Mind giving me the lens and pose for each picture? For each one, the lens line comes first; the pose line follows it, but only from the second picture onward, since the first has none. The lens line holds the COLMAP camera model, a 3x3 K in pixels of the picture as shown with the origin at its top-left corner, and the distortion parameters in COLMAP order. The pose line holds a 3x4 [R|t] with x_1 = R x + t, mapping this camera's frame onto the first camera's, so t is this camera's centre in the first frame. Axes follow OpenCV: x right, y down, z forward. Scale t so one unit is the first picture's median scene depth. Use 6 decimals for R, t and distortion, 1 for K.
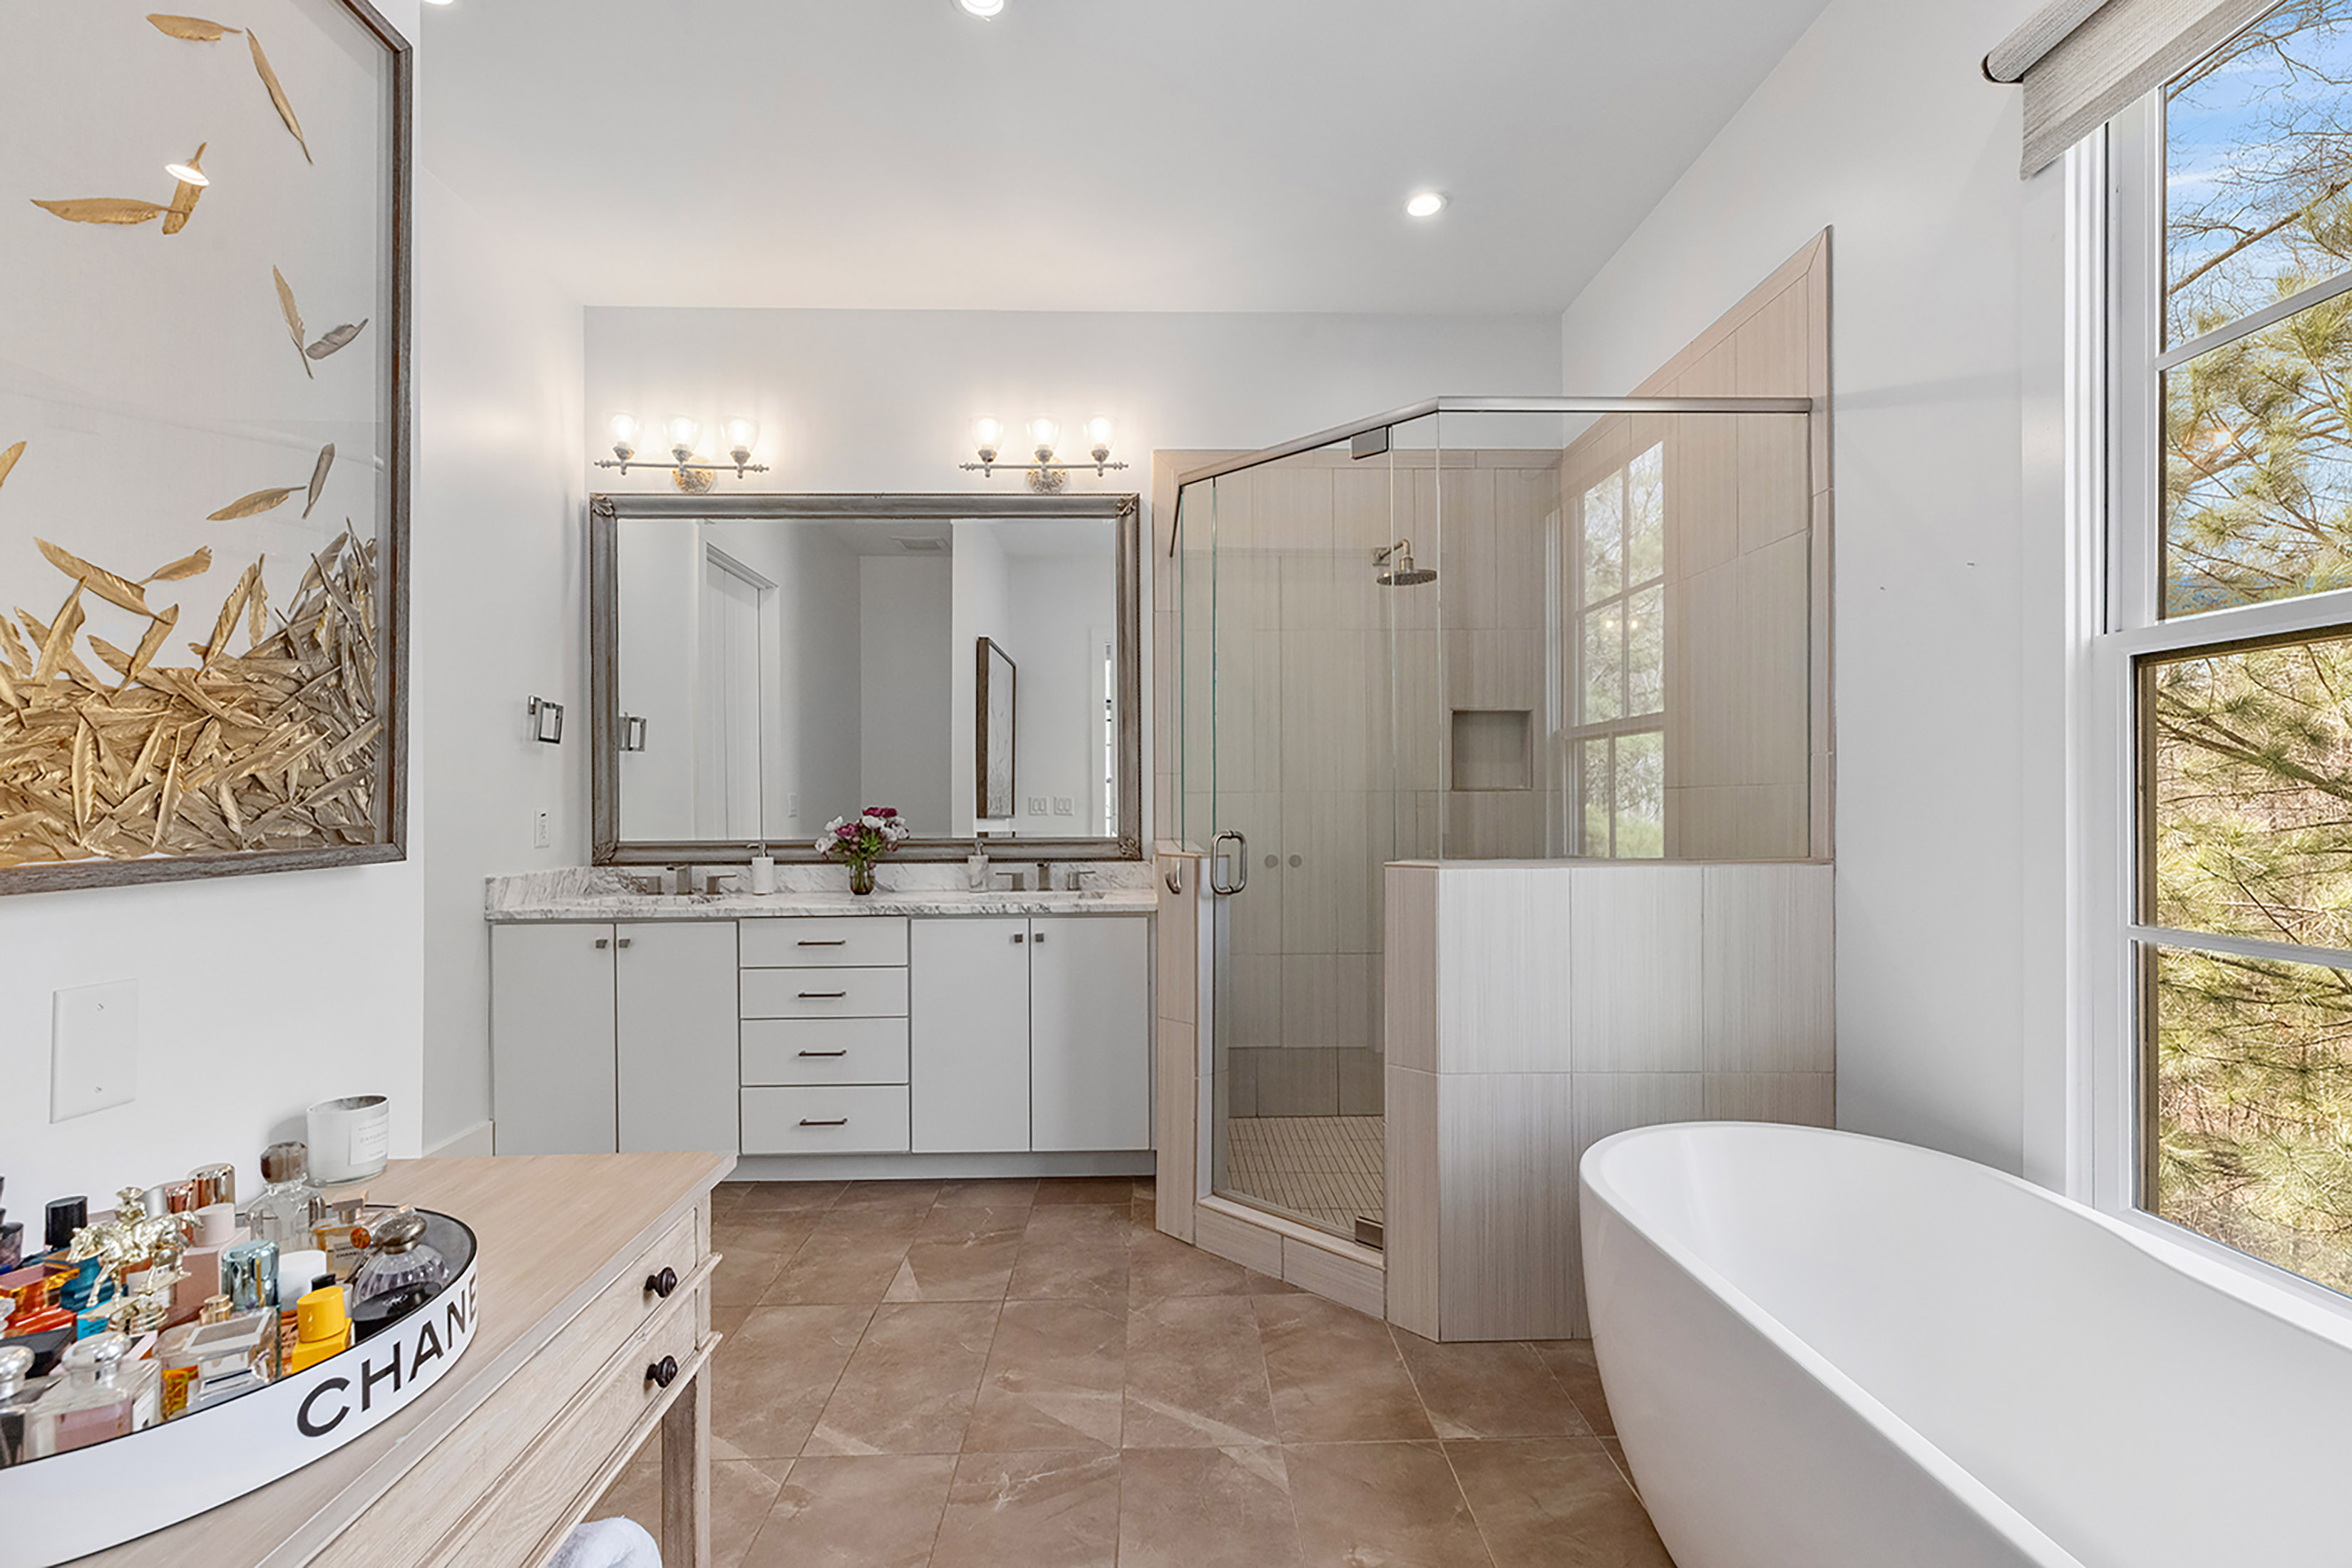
lens RADIAL K [[1081.4, 0, 1176.1], [0, 1081.4, 795.3], [0, 0, 1]] dist [0.010628, 0.000546]
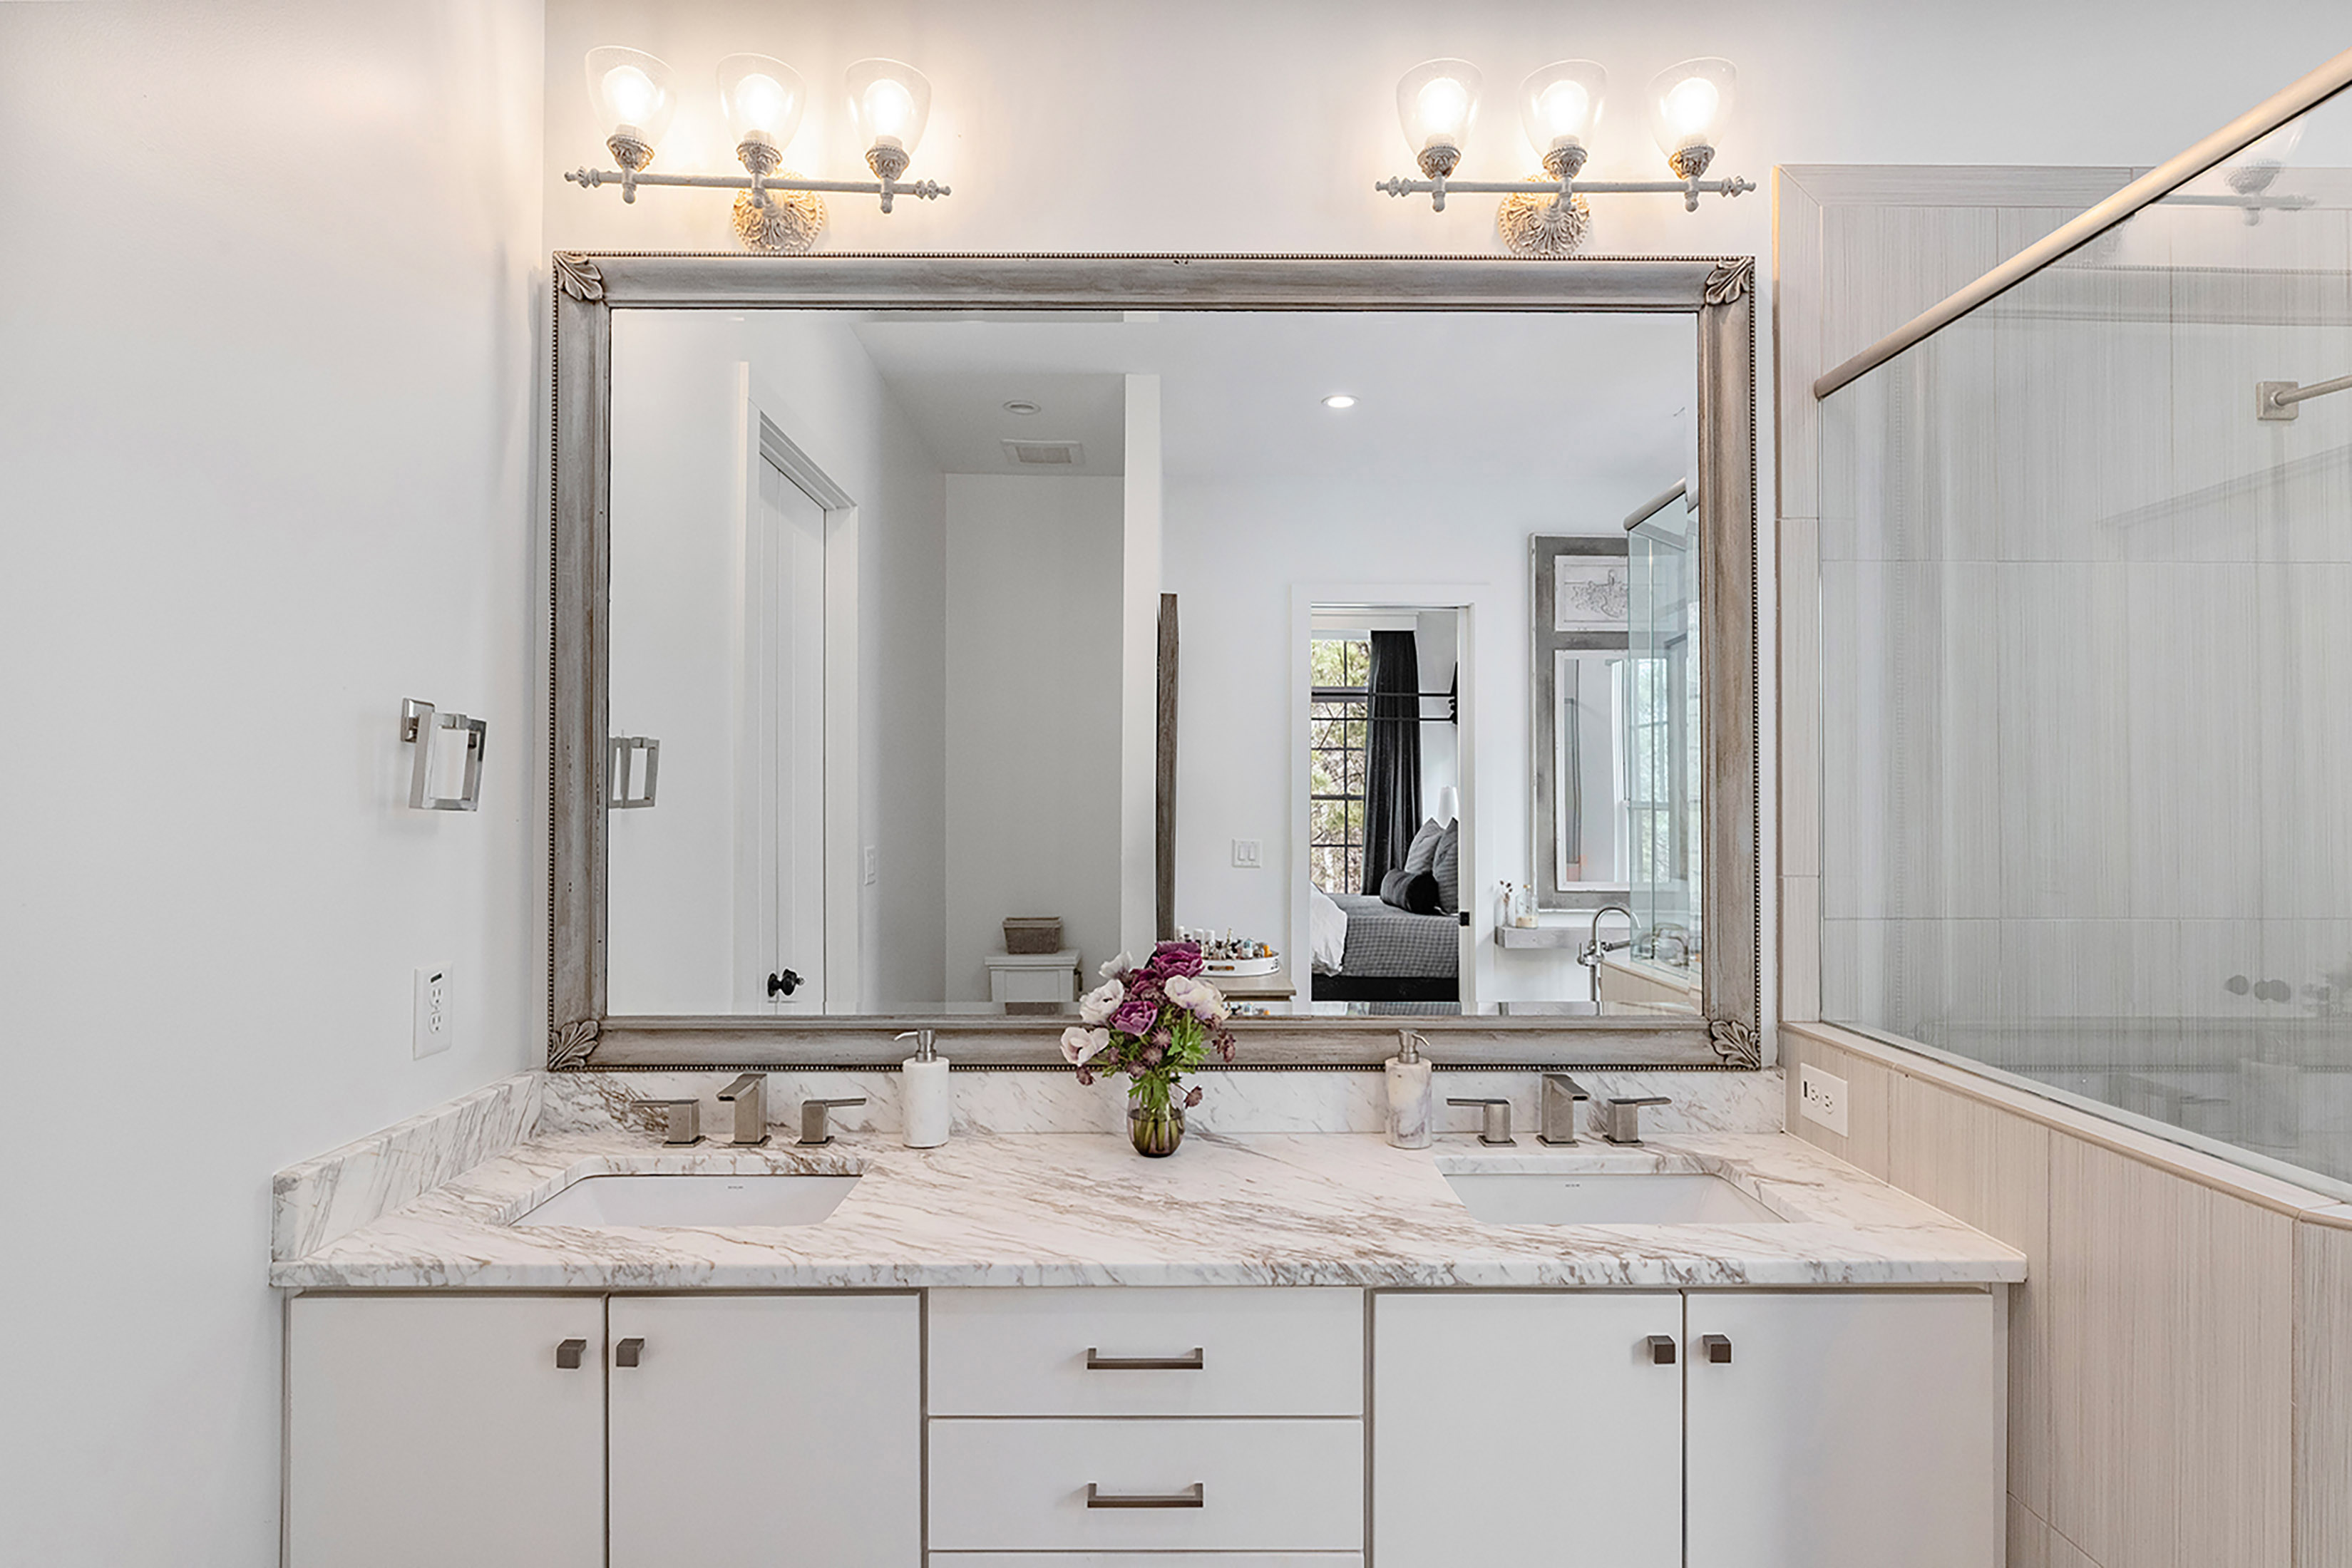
lens RADIAL K [[1210.9, 0, 1177.2], [0, 1210.9, 779.6], [0, 0, 1]] dist [0.001053, -0.000289]
pose [[0.999898, 0.008048, -0.011798, -0.274540], [-0.008140, 0.999936, -0.007825, -0.055332], [0.011734, 0.007920, 0.999900, 0.504288]]
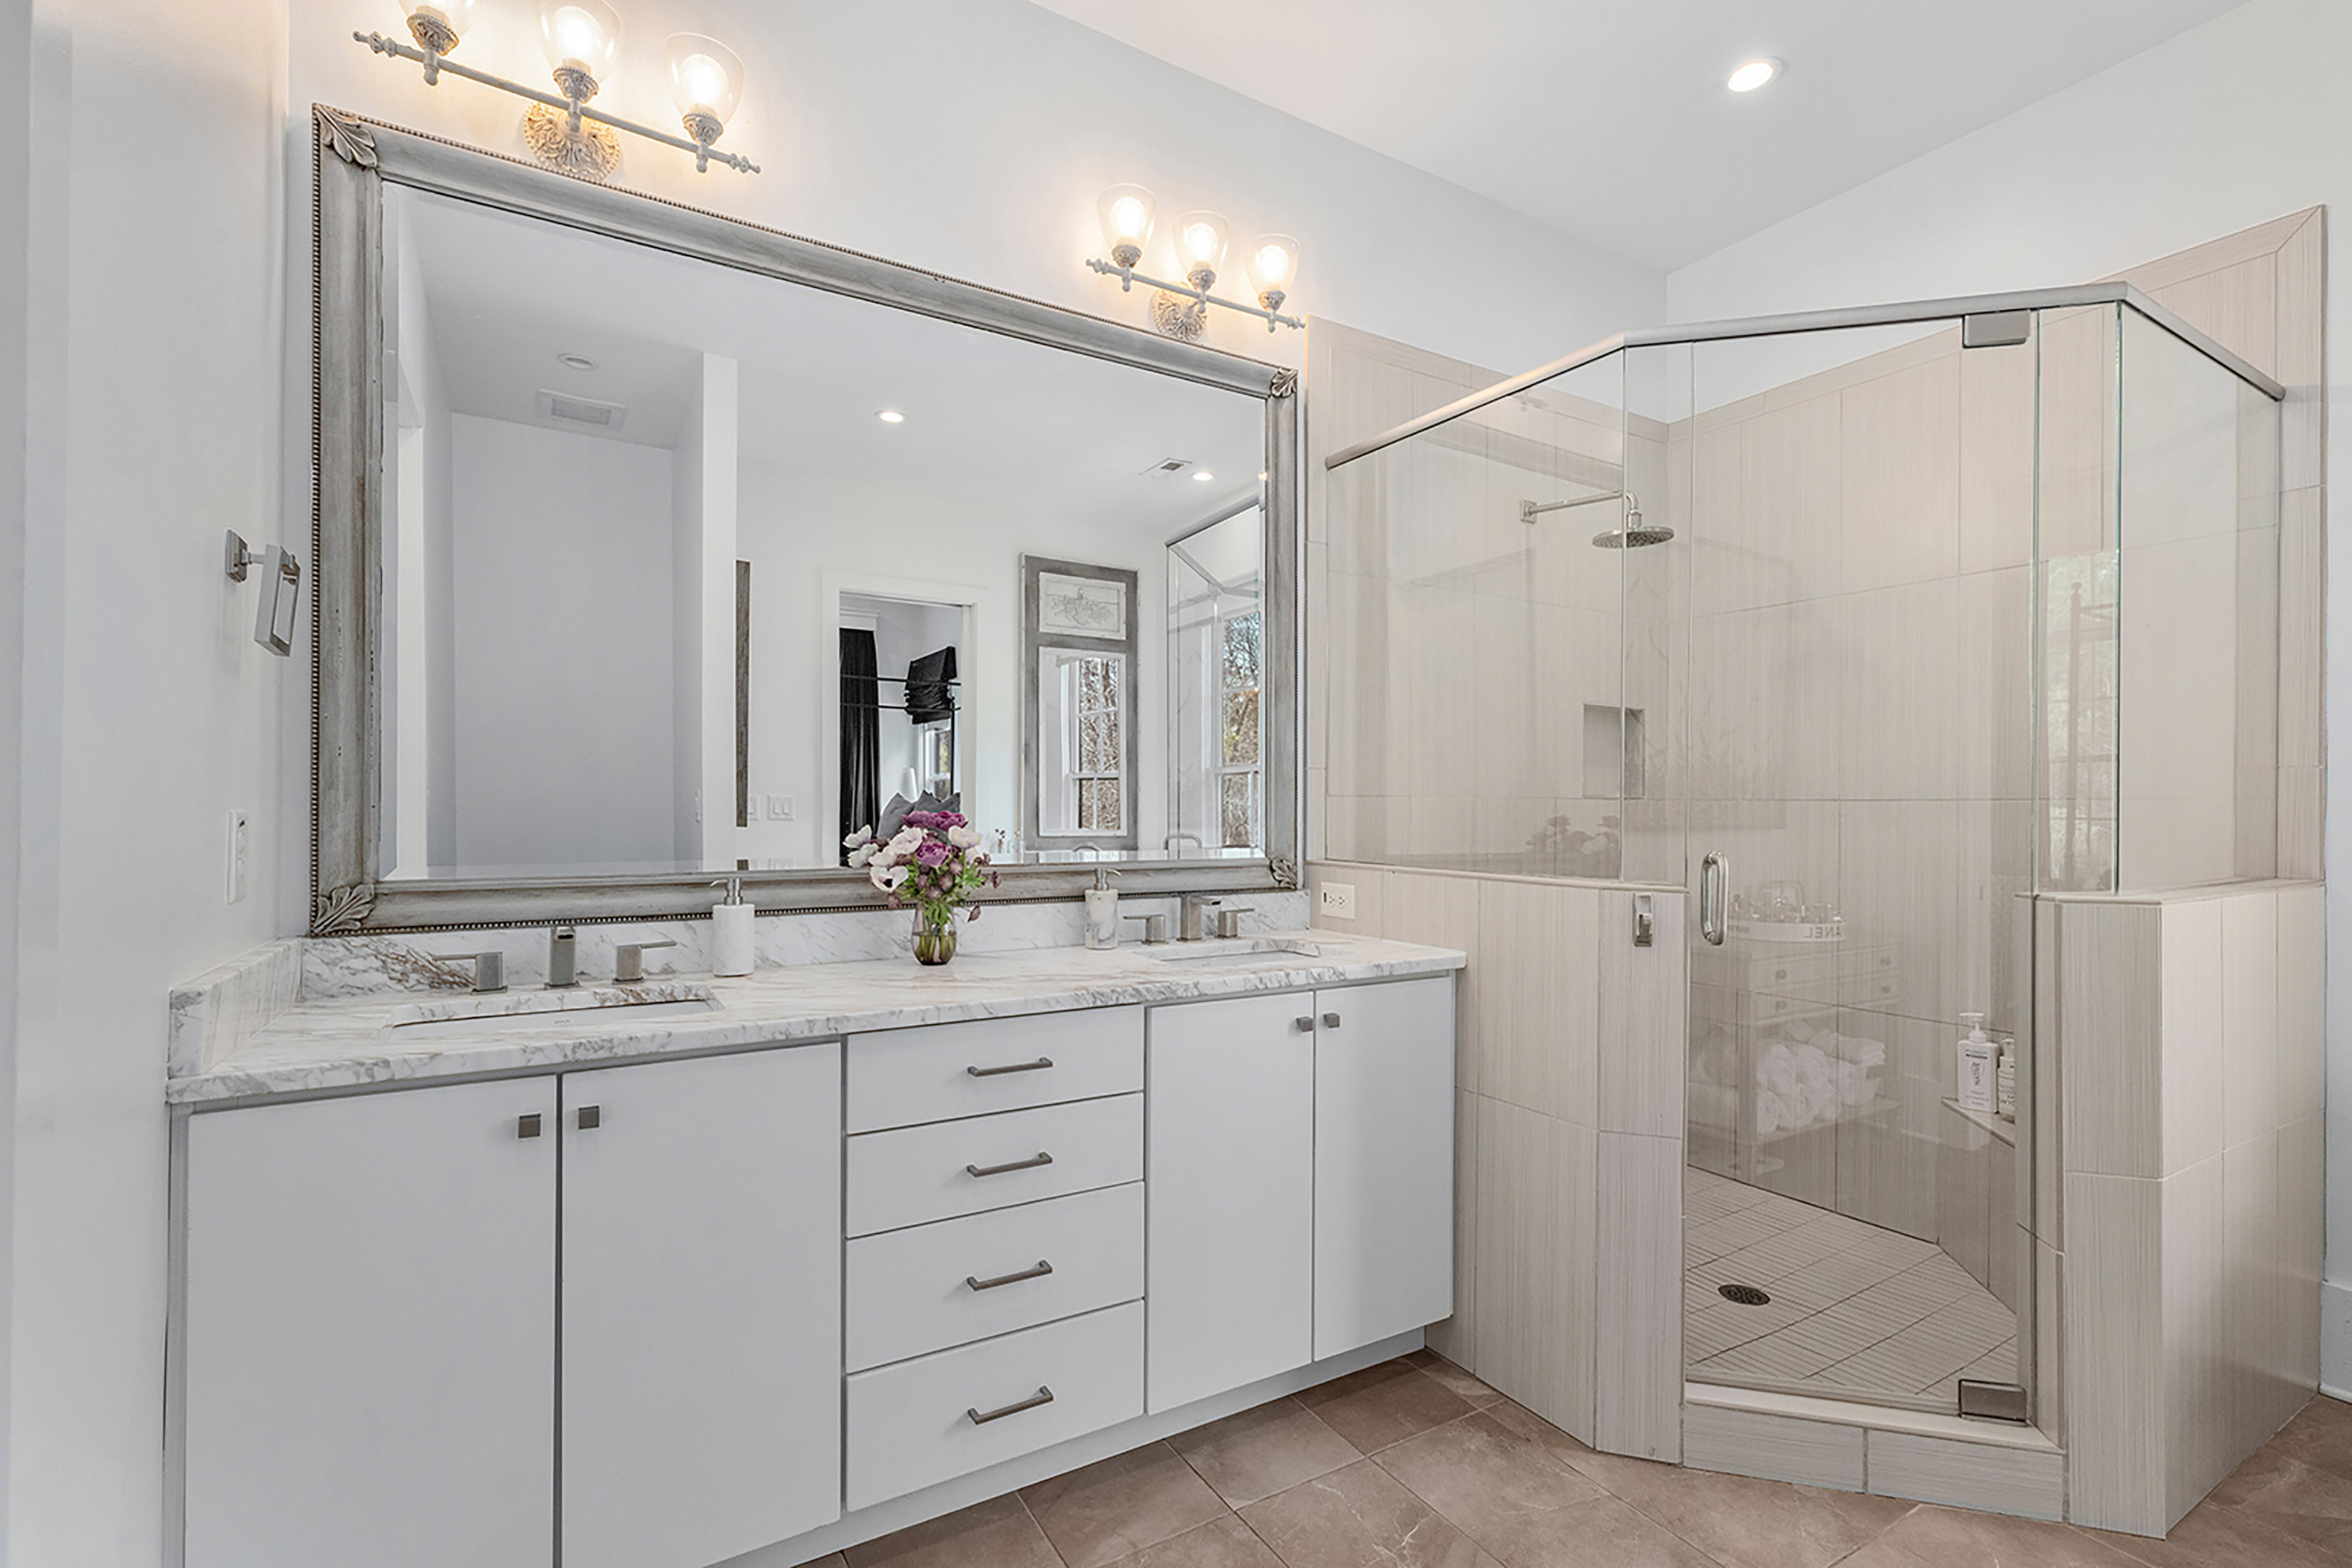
lens RADIAL K [[1081.4, 0, 1191.0], [0, 1081.4, 797.8], [0, 0, 1]] dist [0.010628, 0.000546]
pose [[0.862490, 0.015655, 0.505831, -0.458446], [-0.015264, 0.999871, -0.004920, 0.004495], [-0.505843, -0.003478, 0.862618, 0.435523]]
